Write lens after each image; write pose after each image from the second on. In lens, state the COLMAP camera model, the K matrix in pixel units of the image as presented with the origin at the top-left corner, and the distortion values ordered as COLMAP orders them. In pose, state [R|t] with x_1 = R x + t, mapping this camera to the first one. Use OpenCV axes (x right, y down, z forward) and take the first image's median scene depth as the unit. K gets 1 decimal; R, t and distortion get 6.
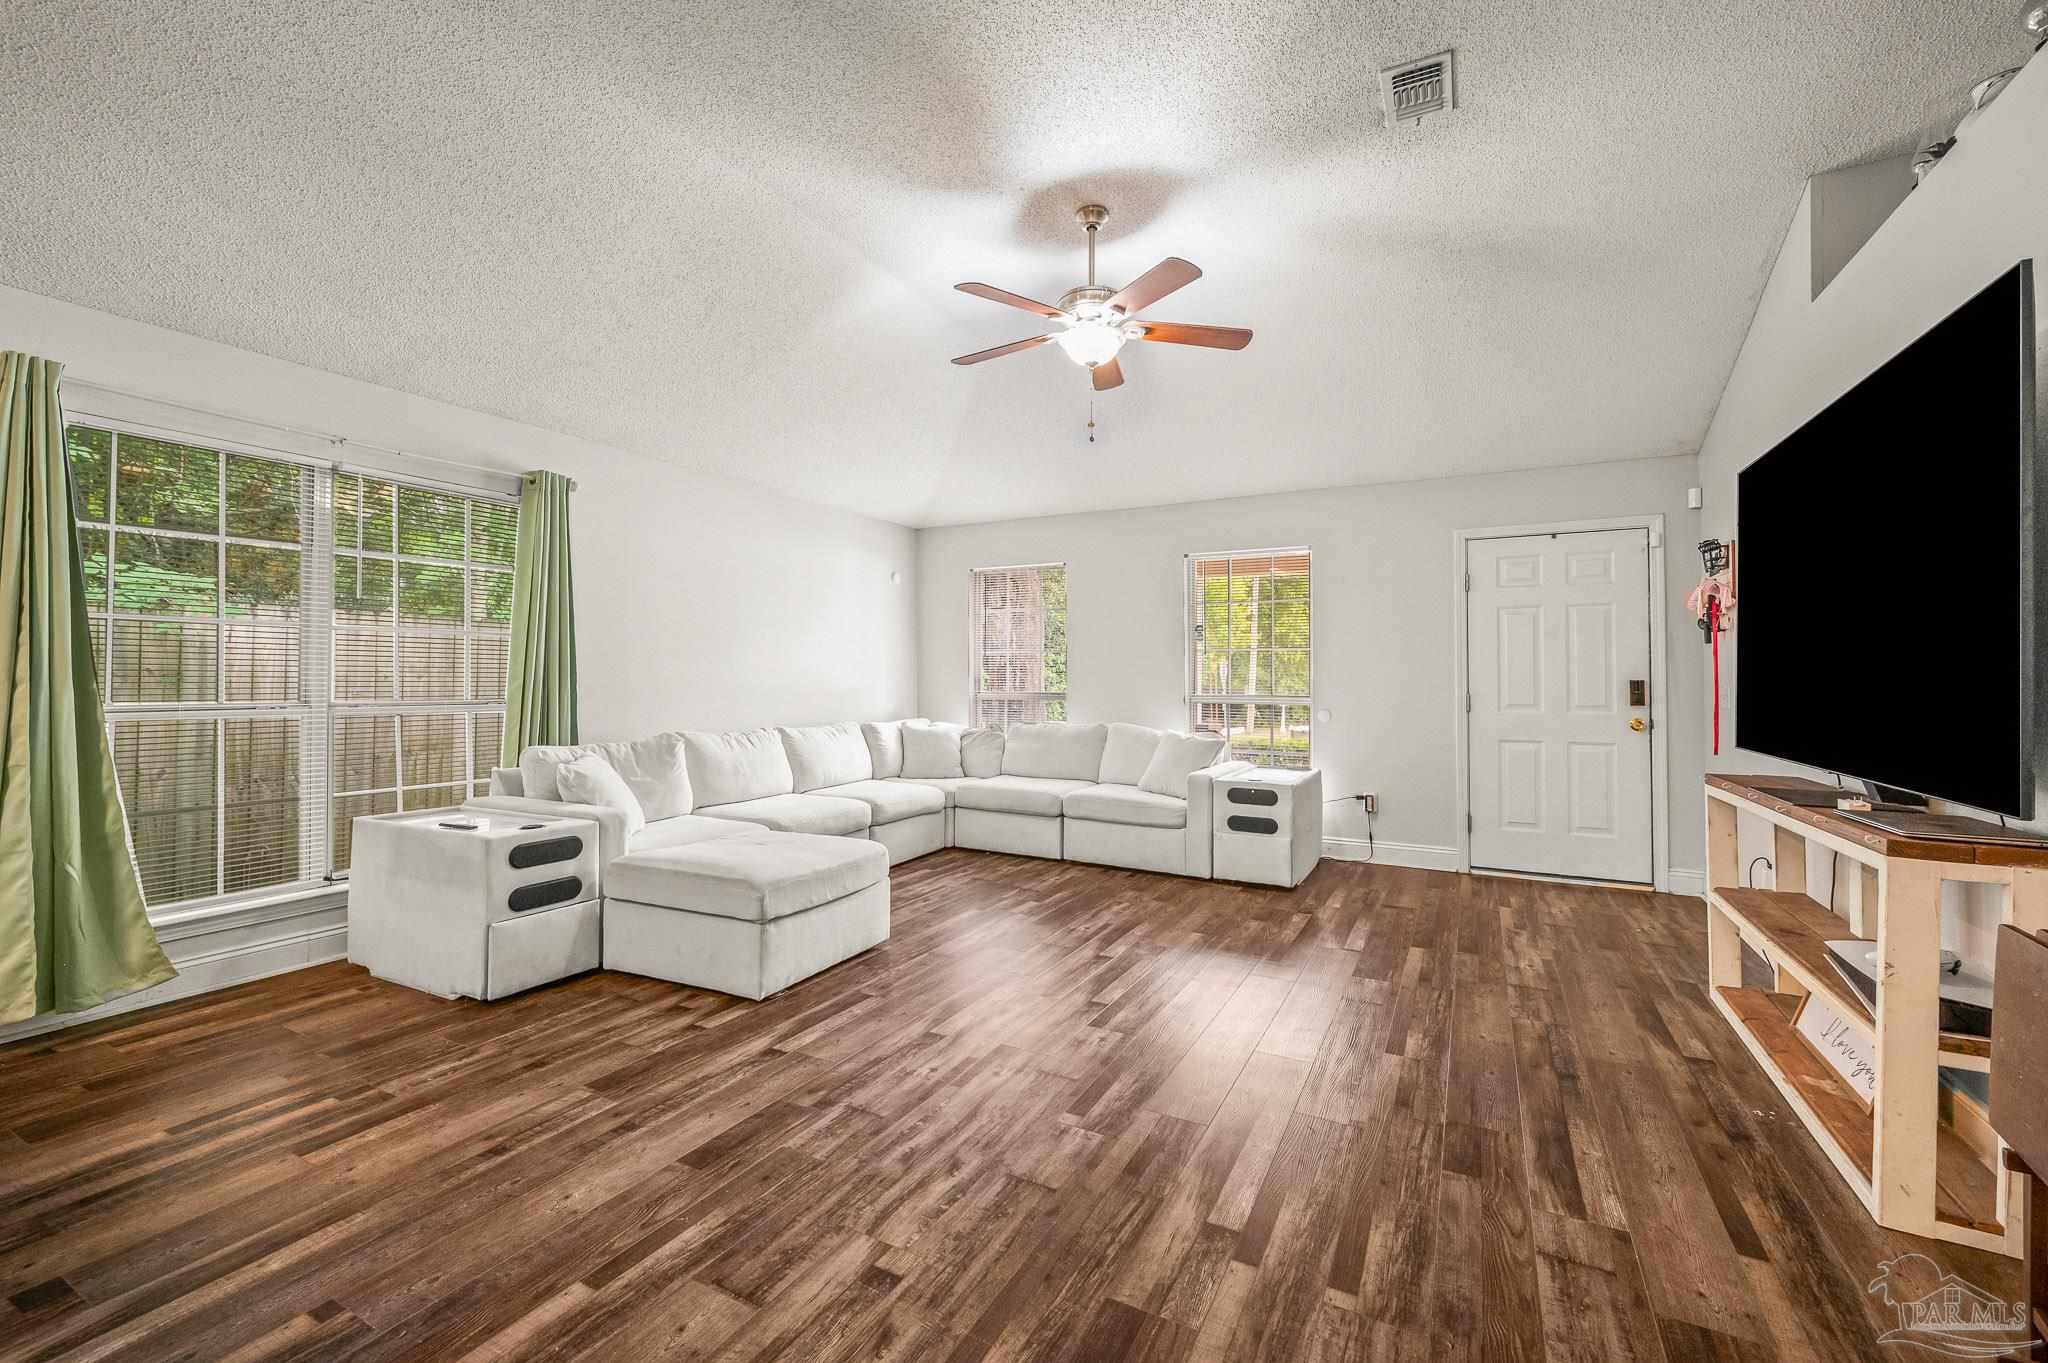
lens RADIAL K [[838.6, 0, 1025.7], [0, 838.6, 681.7], [0, 0, 1]] dist [0.002363, 0.000120]
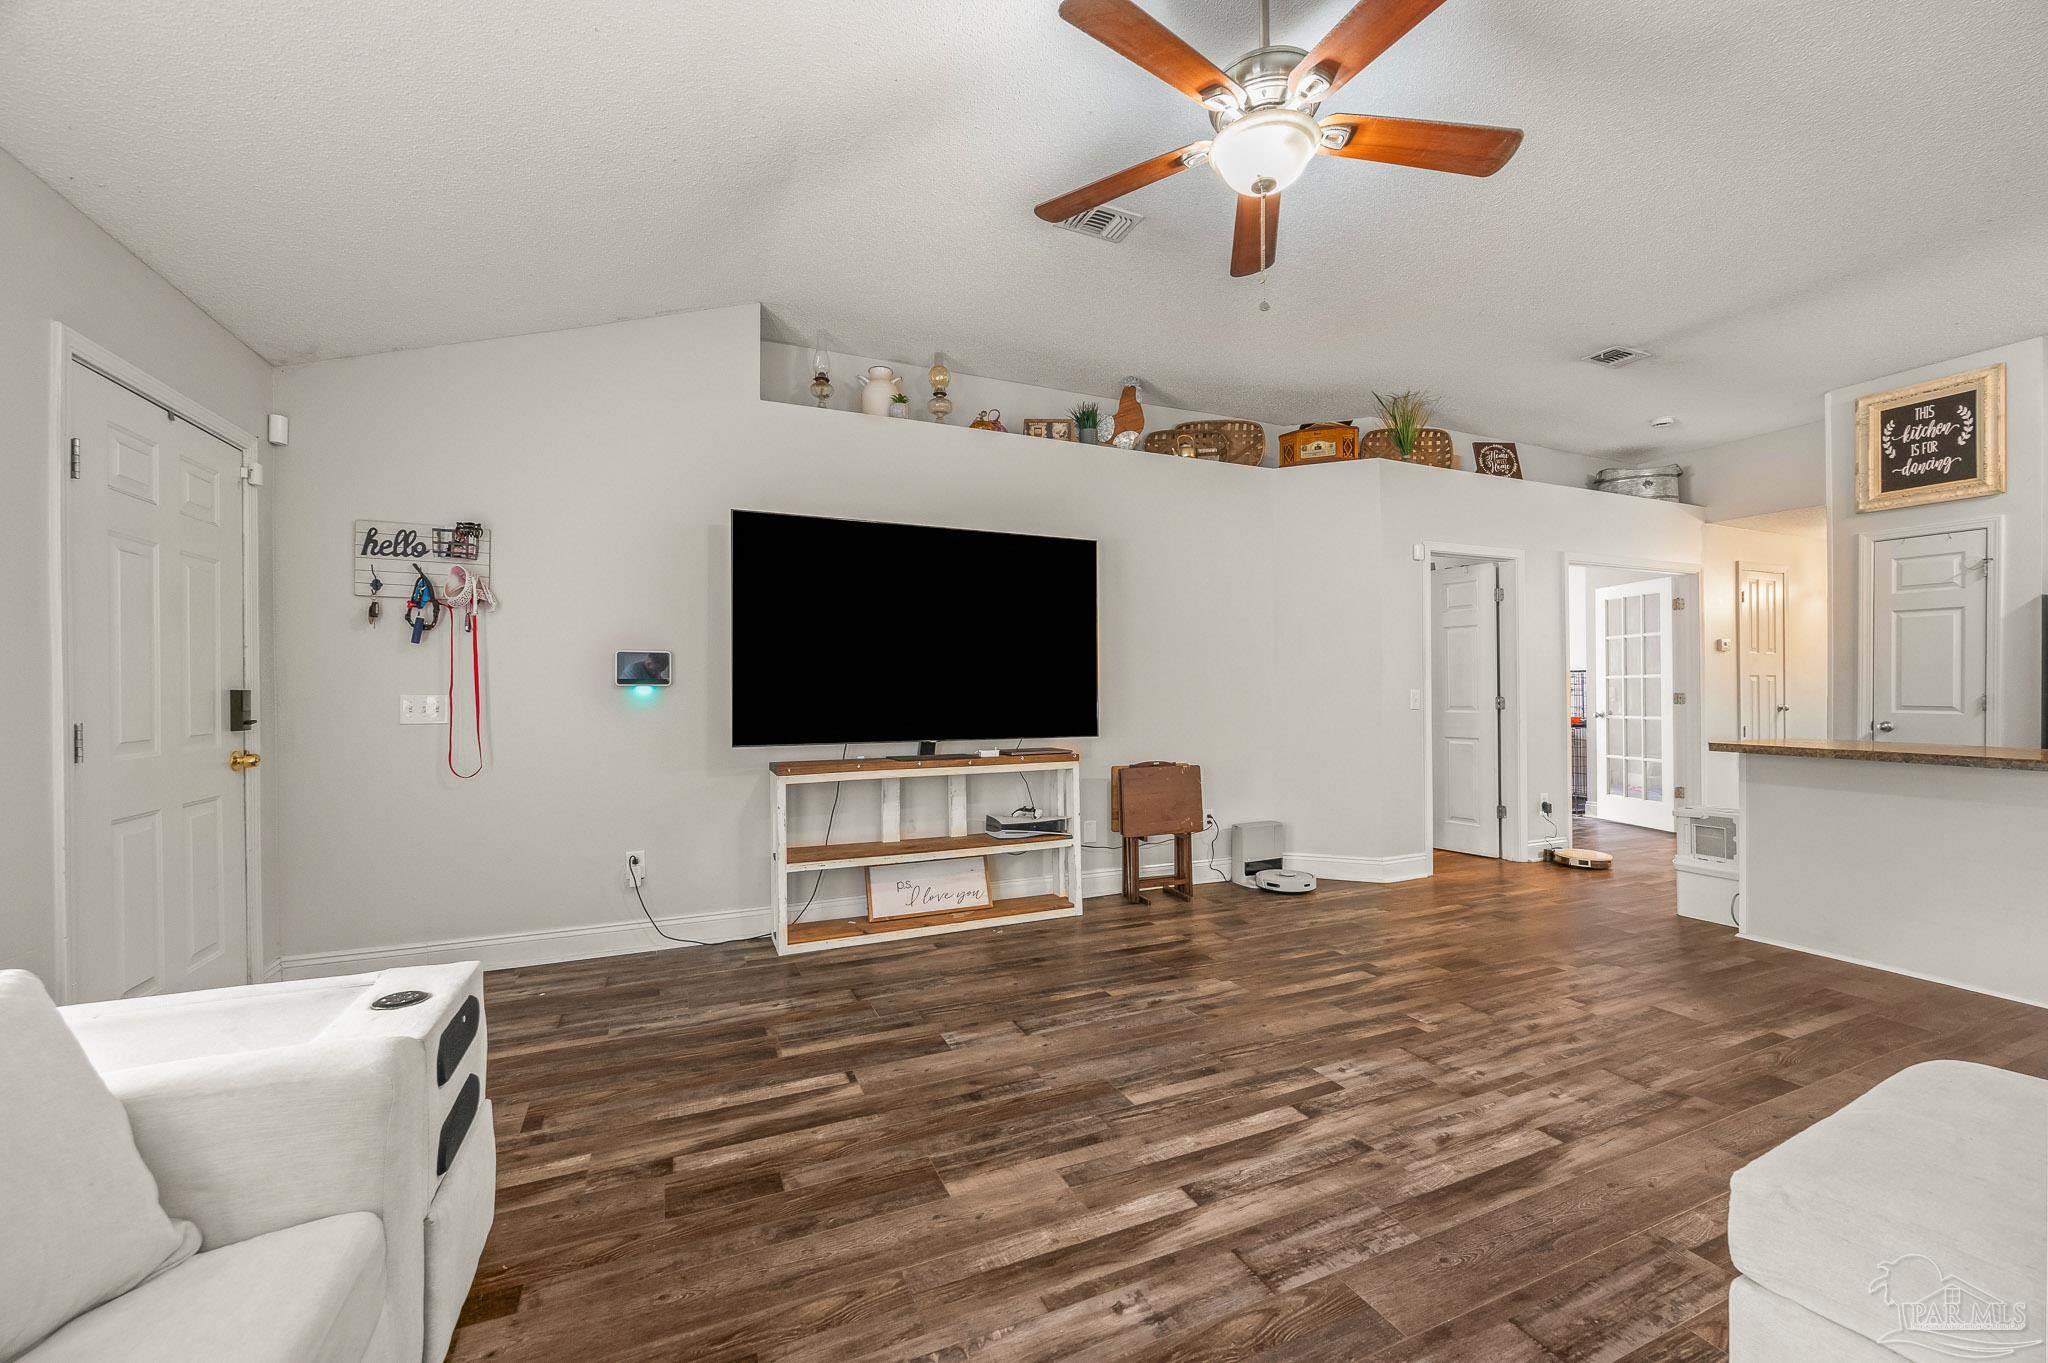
lens RADIAL K [[810.3, 0, 1025.0], [0, 810.3, 690.6], [0, 0, 1]] dist [0.003069, -0.000123]
pose [[-0.786115, -0.002455, 0.618075, -0.168458], [0.001820, 0.999979, 0.006287, -0.005918], [-0.618078, 0.006067, -0.786094, 1.708057]]
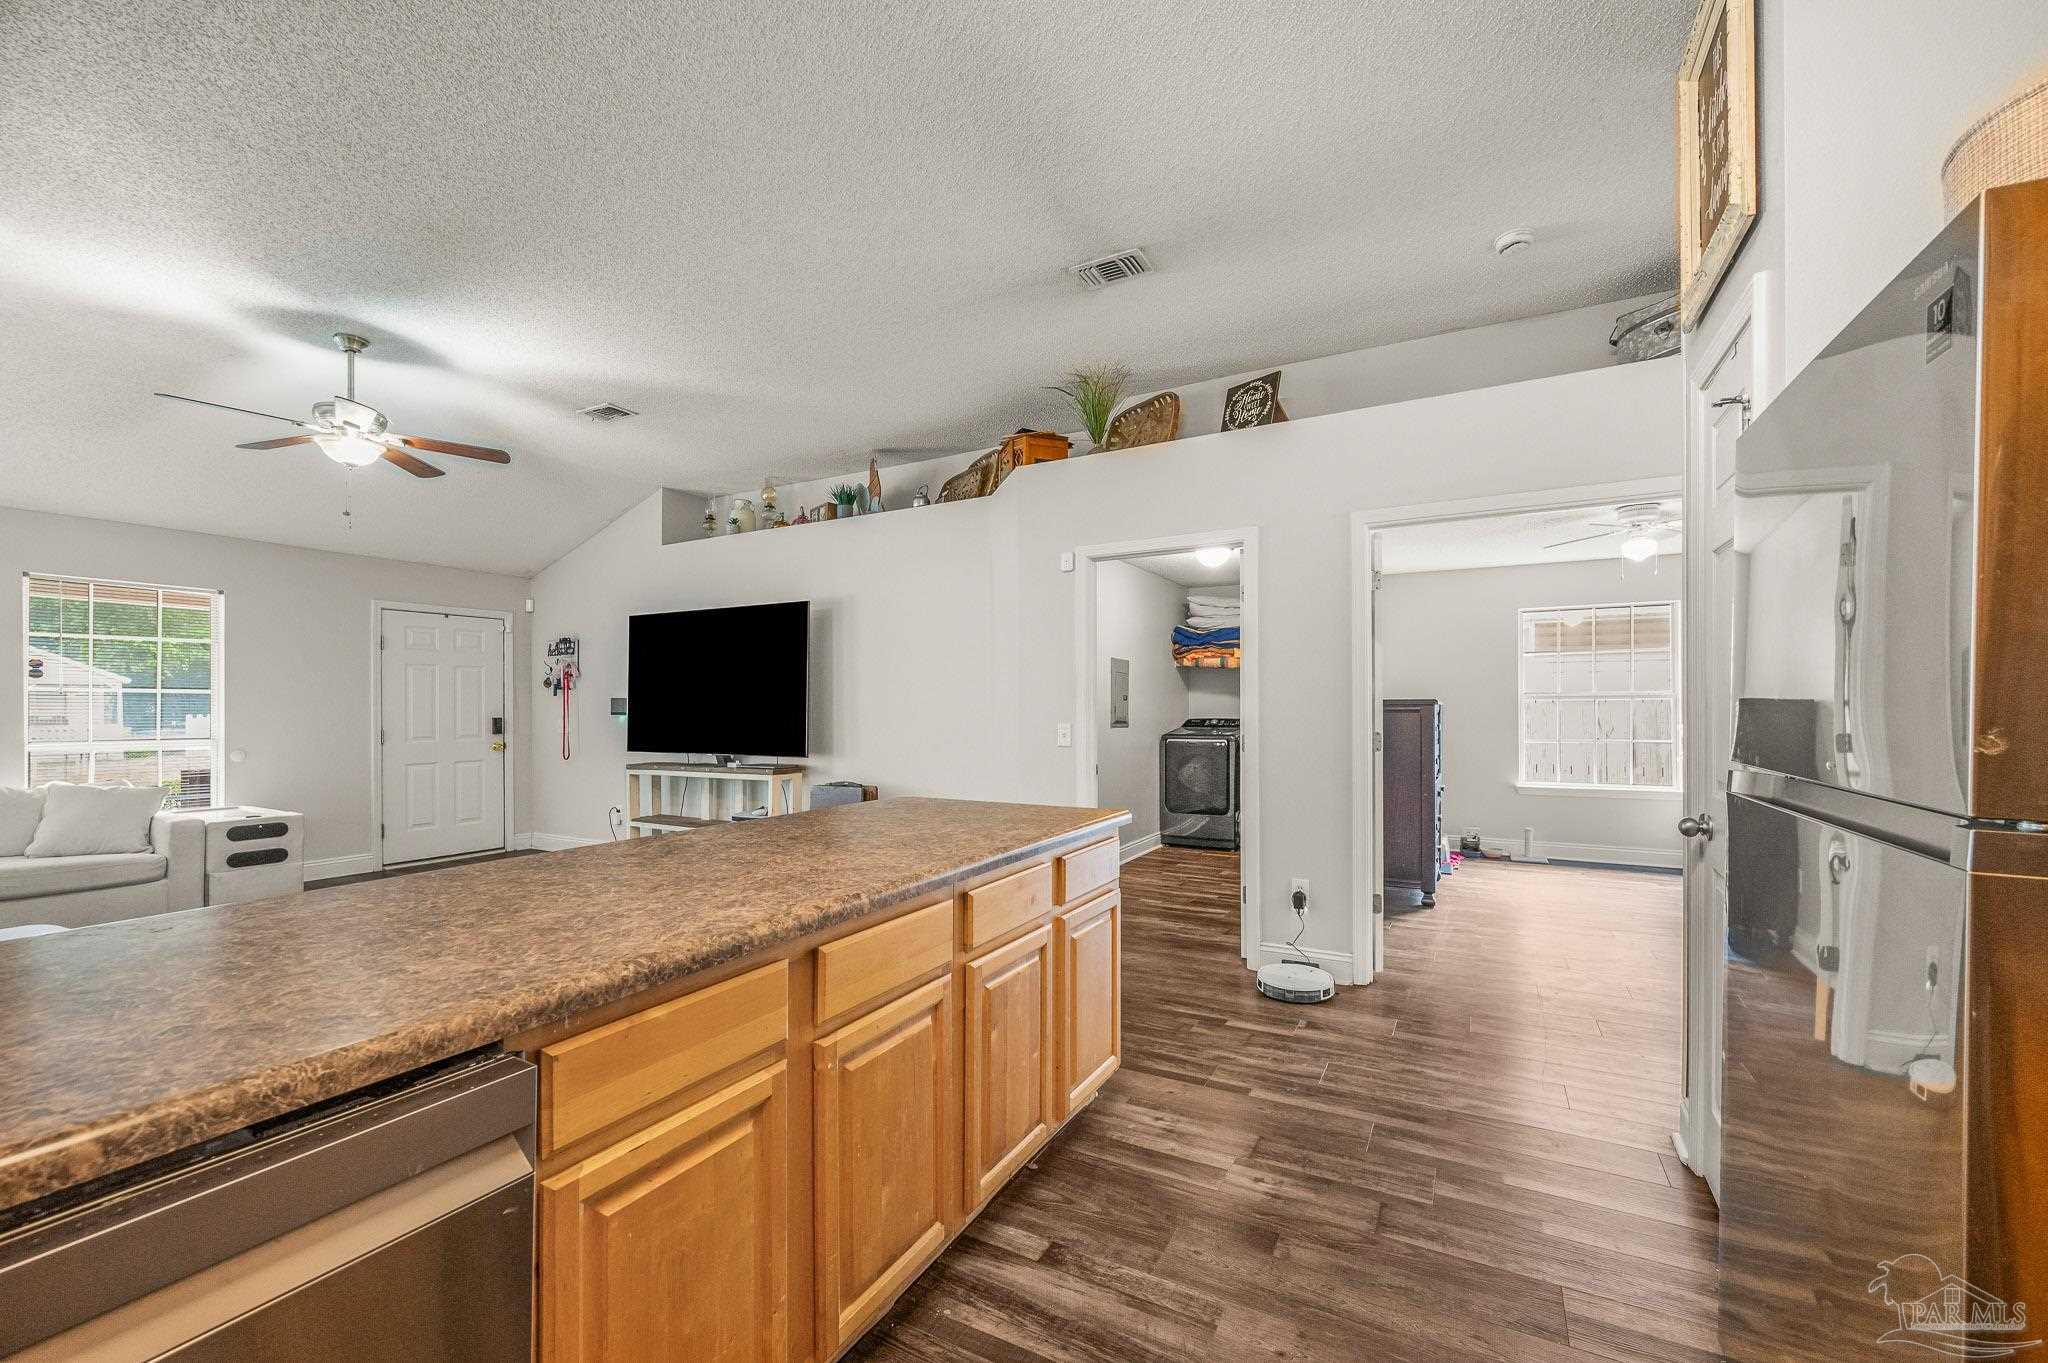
lens RADIAL K [[810.3, 0, 1039.9], [0, 810.3, 698.8], [0, 0, 1]] dist [0.003069, -0.000123]
pose [[0.003009, 0.011105, 0.999934, -1.152004], [0.005716, 0.999922, -0.011122, -0.021451], [-0.999979, 0.005749, 0.002945, 0.005964]]
